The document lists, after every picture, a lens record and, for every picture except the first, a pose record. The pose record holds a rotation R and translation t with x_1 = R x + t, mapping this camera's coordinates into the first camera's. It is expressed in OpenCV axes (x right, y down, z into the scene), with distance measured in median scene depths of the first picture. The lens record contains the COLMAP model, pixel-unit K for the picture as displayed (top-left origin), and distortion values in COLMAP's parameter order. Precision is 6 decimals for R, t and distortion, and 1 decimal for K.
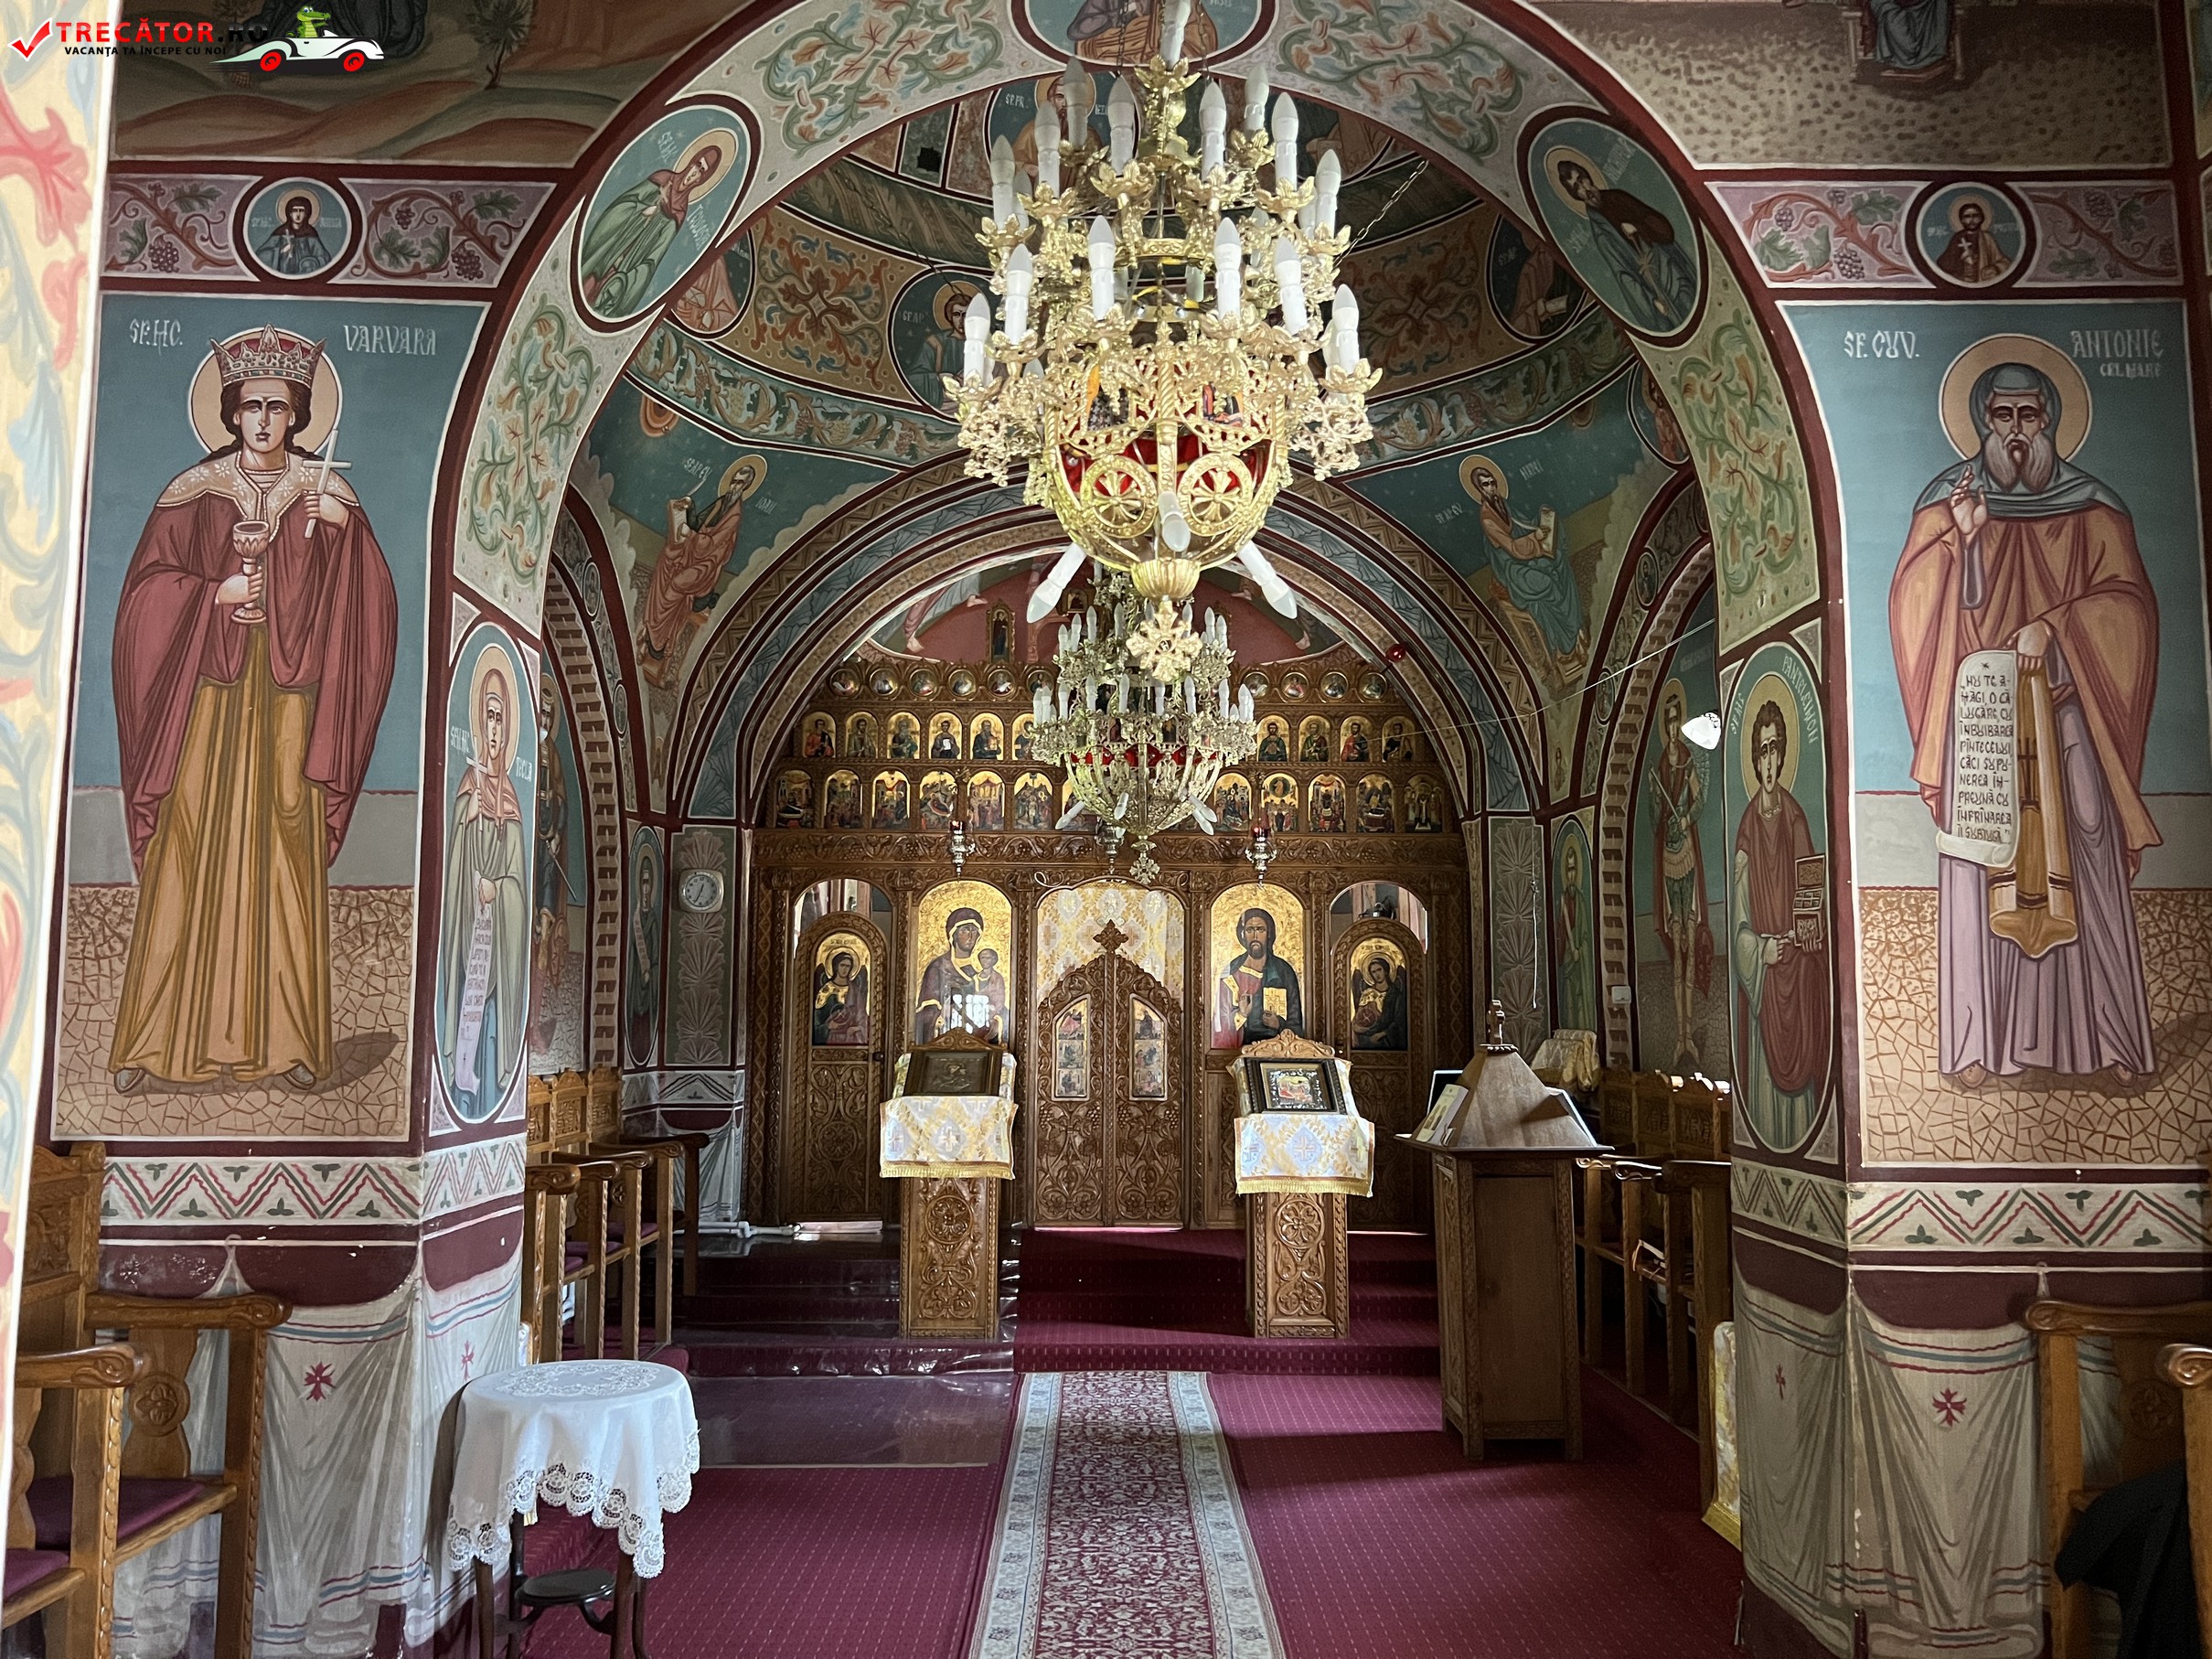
lens RADIAL K [[1669.1, 0, 1092.0], [0, 1669.1, 837.8], [0, 0, 1]] dist [0.048652, -0.069321]
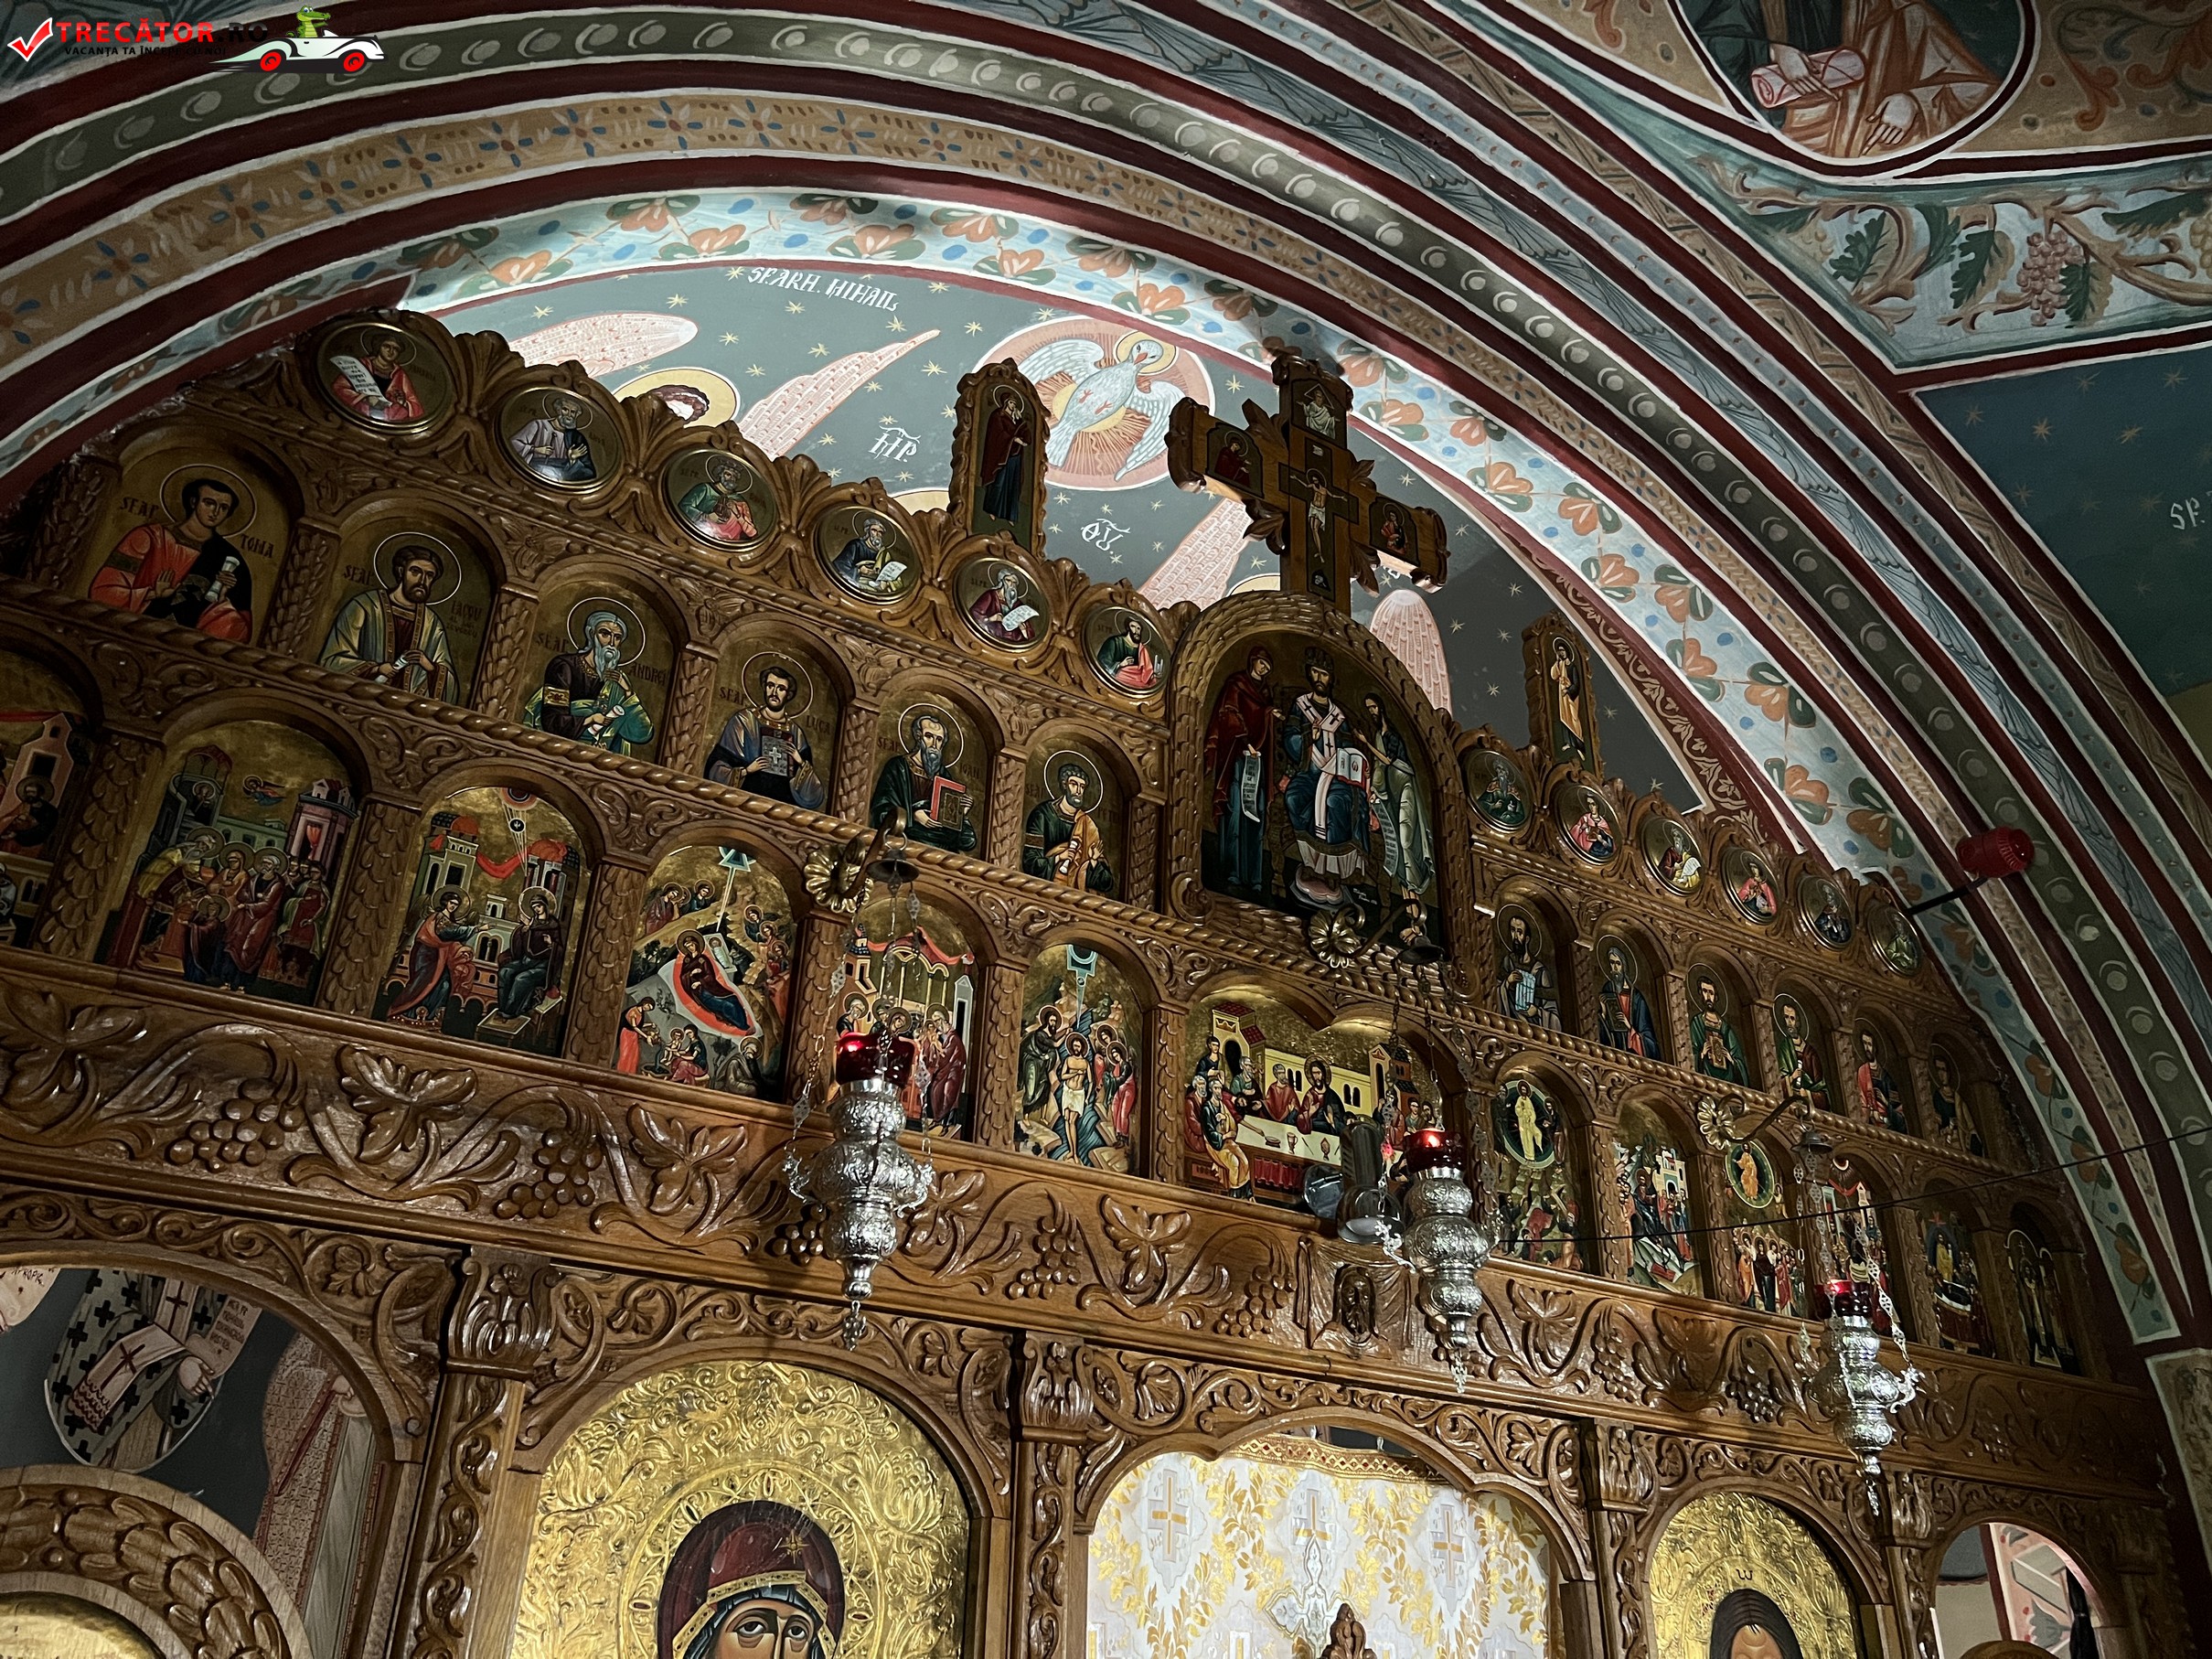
lens RADIAL K [[1669.1, 0, 1113.6], [0, 1669.1, 833.8], [0, 0, 1]] dist [0.048652, -0.069321]
pose [[0.854697, 0.259148, 0.449818, -0.155253], [-0.072233, 0.917425, -0.391297, 0.045495], [-0.514078, 0.301948, 0.802839, 0.813197]]
